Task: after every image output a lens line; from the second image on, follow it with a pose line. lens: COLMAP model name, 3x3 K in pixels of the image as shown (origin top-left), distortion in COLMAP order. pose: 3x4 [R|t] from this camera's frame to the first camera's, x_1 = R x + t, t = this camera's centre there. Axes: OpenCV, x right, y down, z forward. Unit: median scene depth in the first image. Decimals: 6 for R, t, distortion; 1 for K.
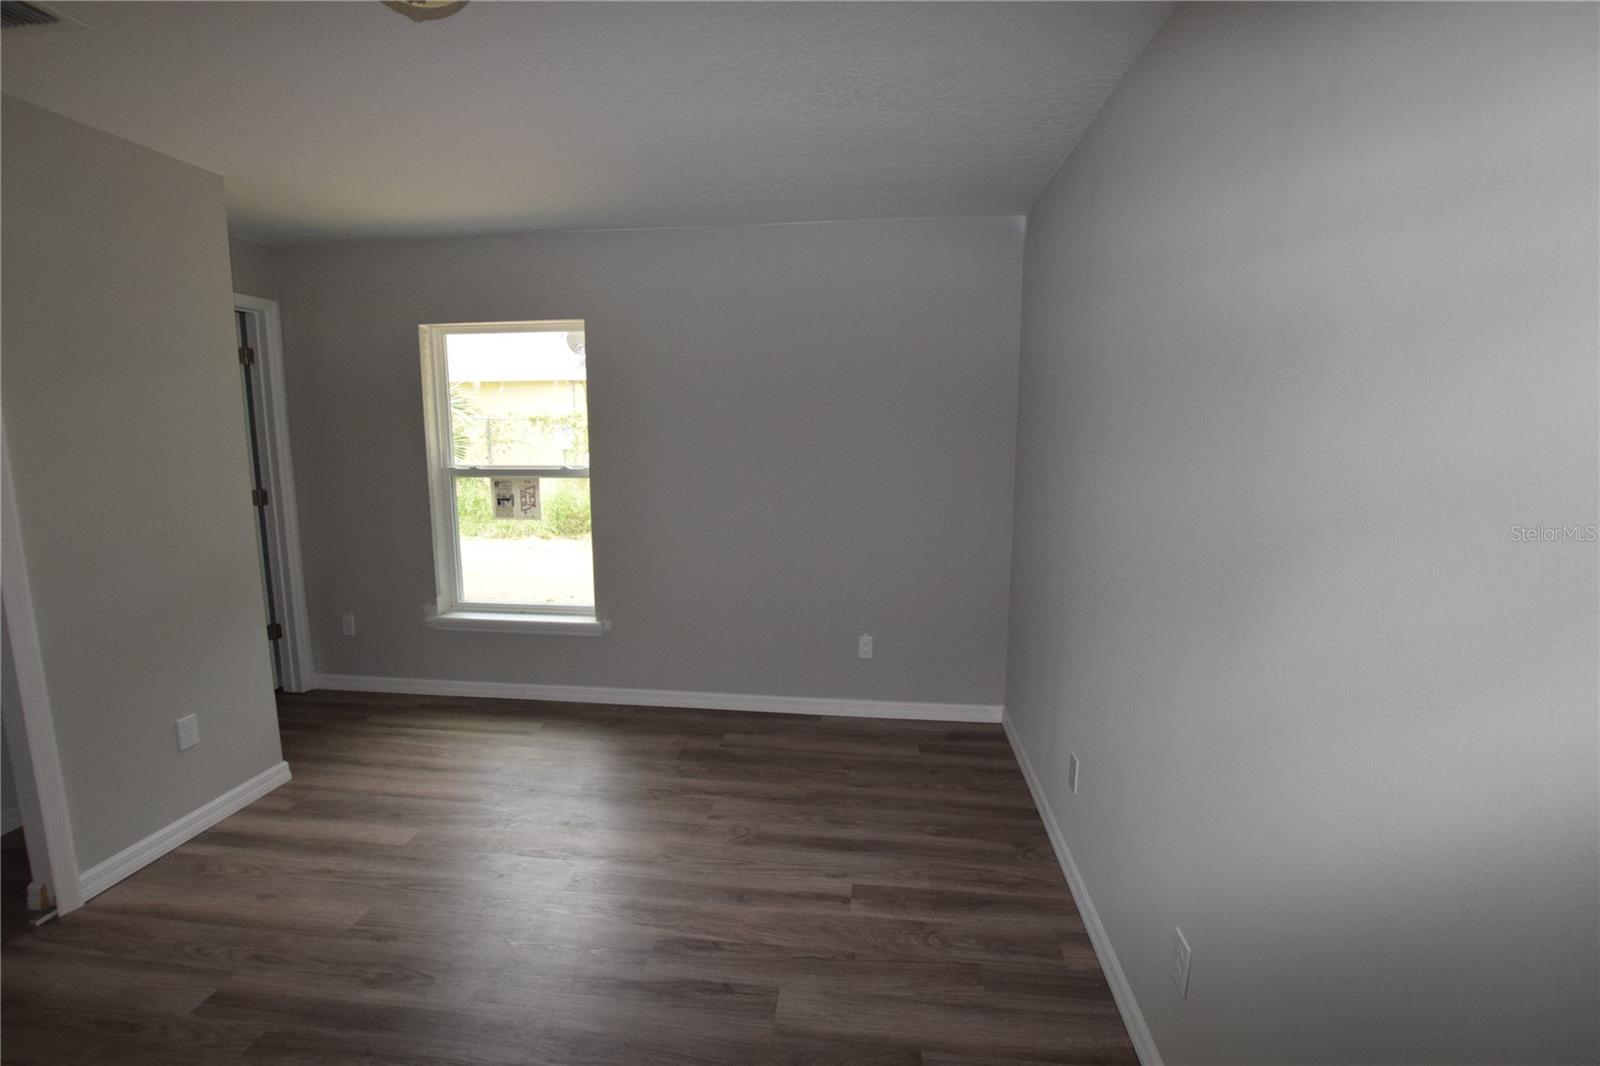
lens RADIAL K [[710.4, 0, 803.8], [0, 710.4, 534.6], [0, 0, 1]] dist [-0.024360, 0.000640]
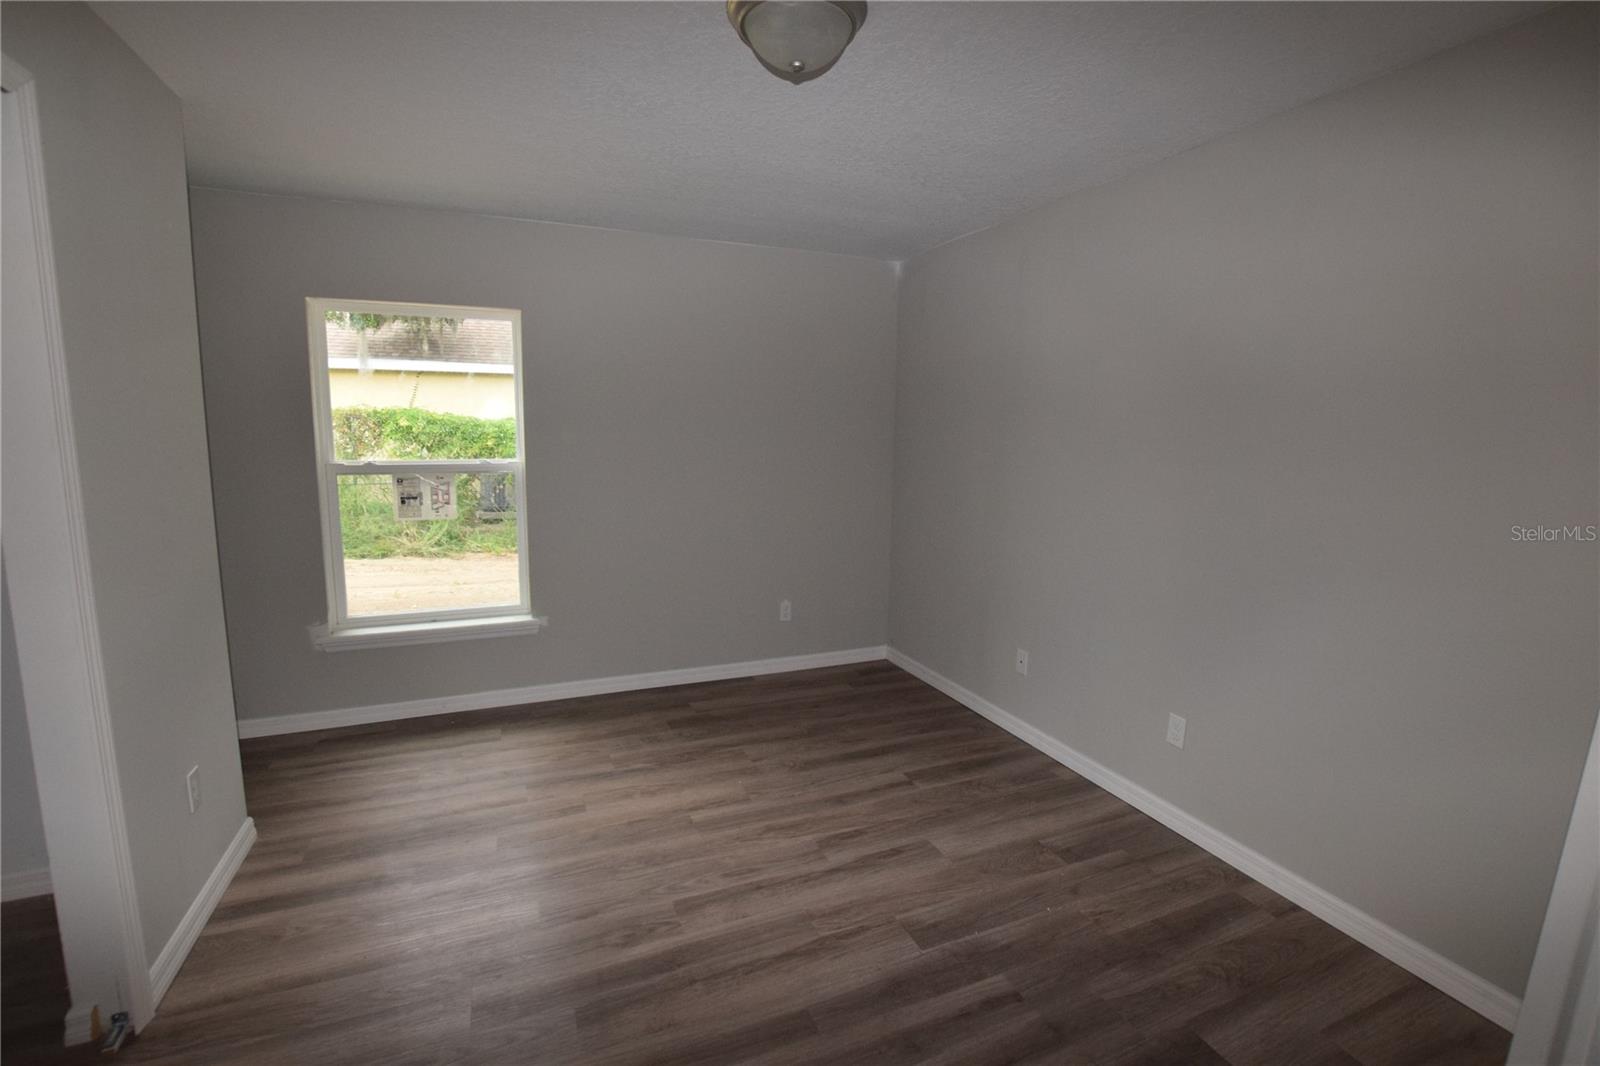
lens RADIAL K [[710.4, 0, 797.5], [0, 710.4, 537.4], [0, 0, 1]] dist [-0.024360, 0.000640]
pose [[0.870794, -0.064194, 0.487439, -0.477718], [0.059764, 0.997908, 0.024654, 0.008822], [-0.488001, 0.007663, 0.872809, -0.037557]]
